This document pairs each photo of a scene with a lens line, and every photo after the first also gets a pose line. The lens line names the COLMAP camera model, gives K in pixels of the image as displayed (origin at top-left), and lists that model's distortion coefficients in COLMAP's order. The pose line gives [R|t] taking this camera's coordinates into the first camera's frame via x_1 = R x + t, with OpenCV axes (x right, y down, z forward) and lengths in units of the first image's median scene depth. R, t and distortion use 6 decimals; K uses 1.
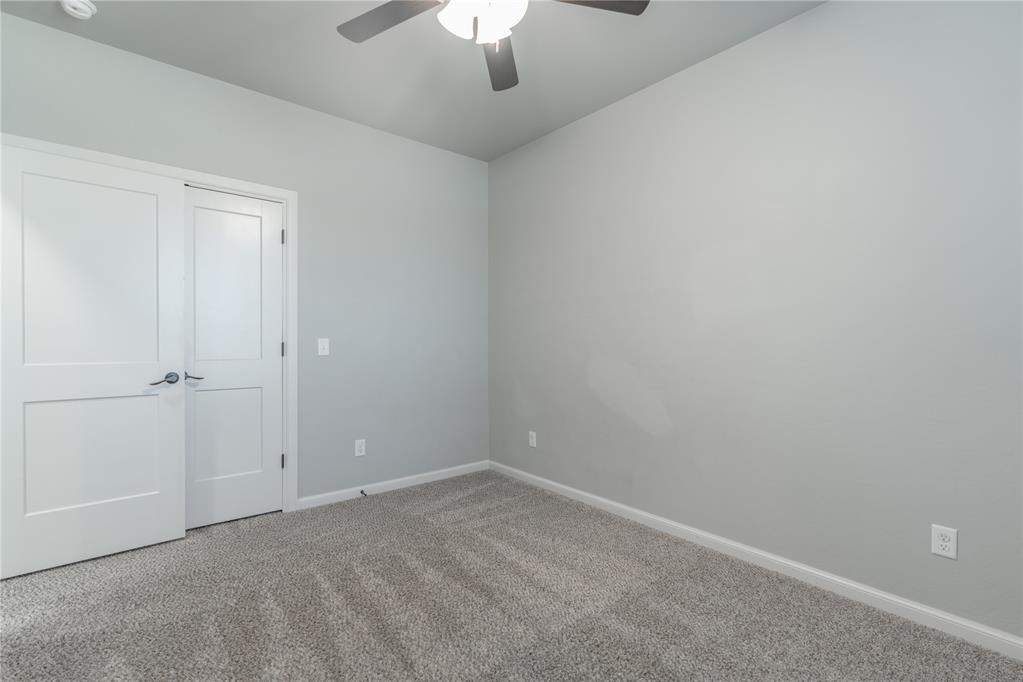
lens RADIAL K [[466.1, 0, 511.5], [0, 466.1, 341.0], [0, 0, 1]] dist [-0.005643, 0.000235]
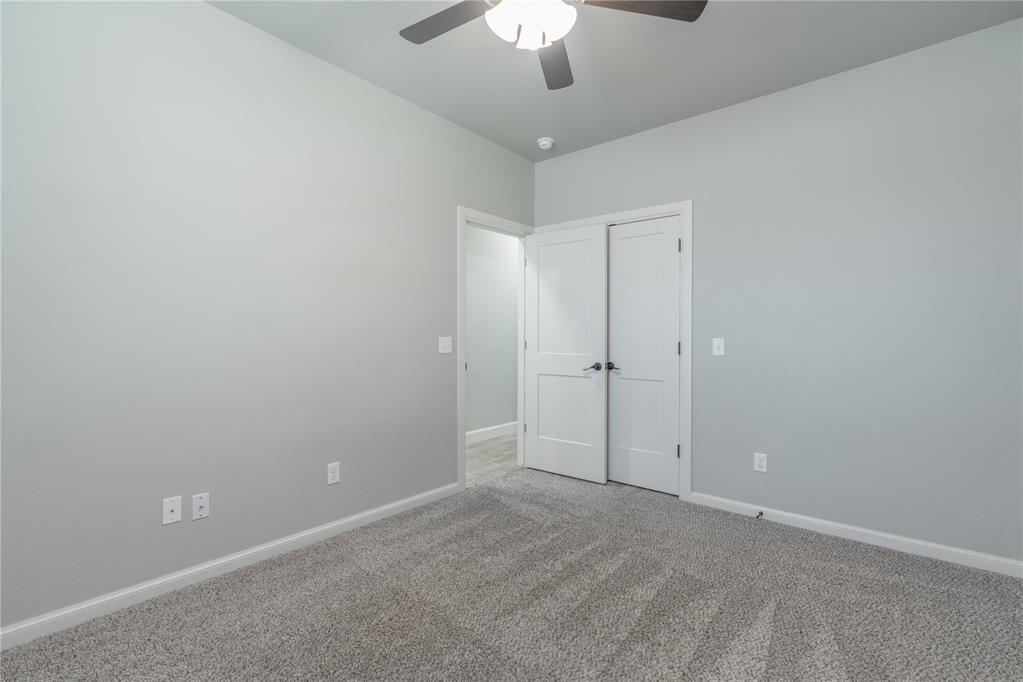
lens RADIAL K [[458.7, 0, 511.5], [0, 458.7, 341.0], [0, 0, 1]] dist [-0.000309, 0.000224]
pose [[0.167029, 0.000798, -0.985952, 0.578428], [-0.007756, 0.999970, -0.000505, 0.004456], [0.985921, 0.007731, 0.167030, 0.497871]]
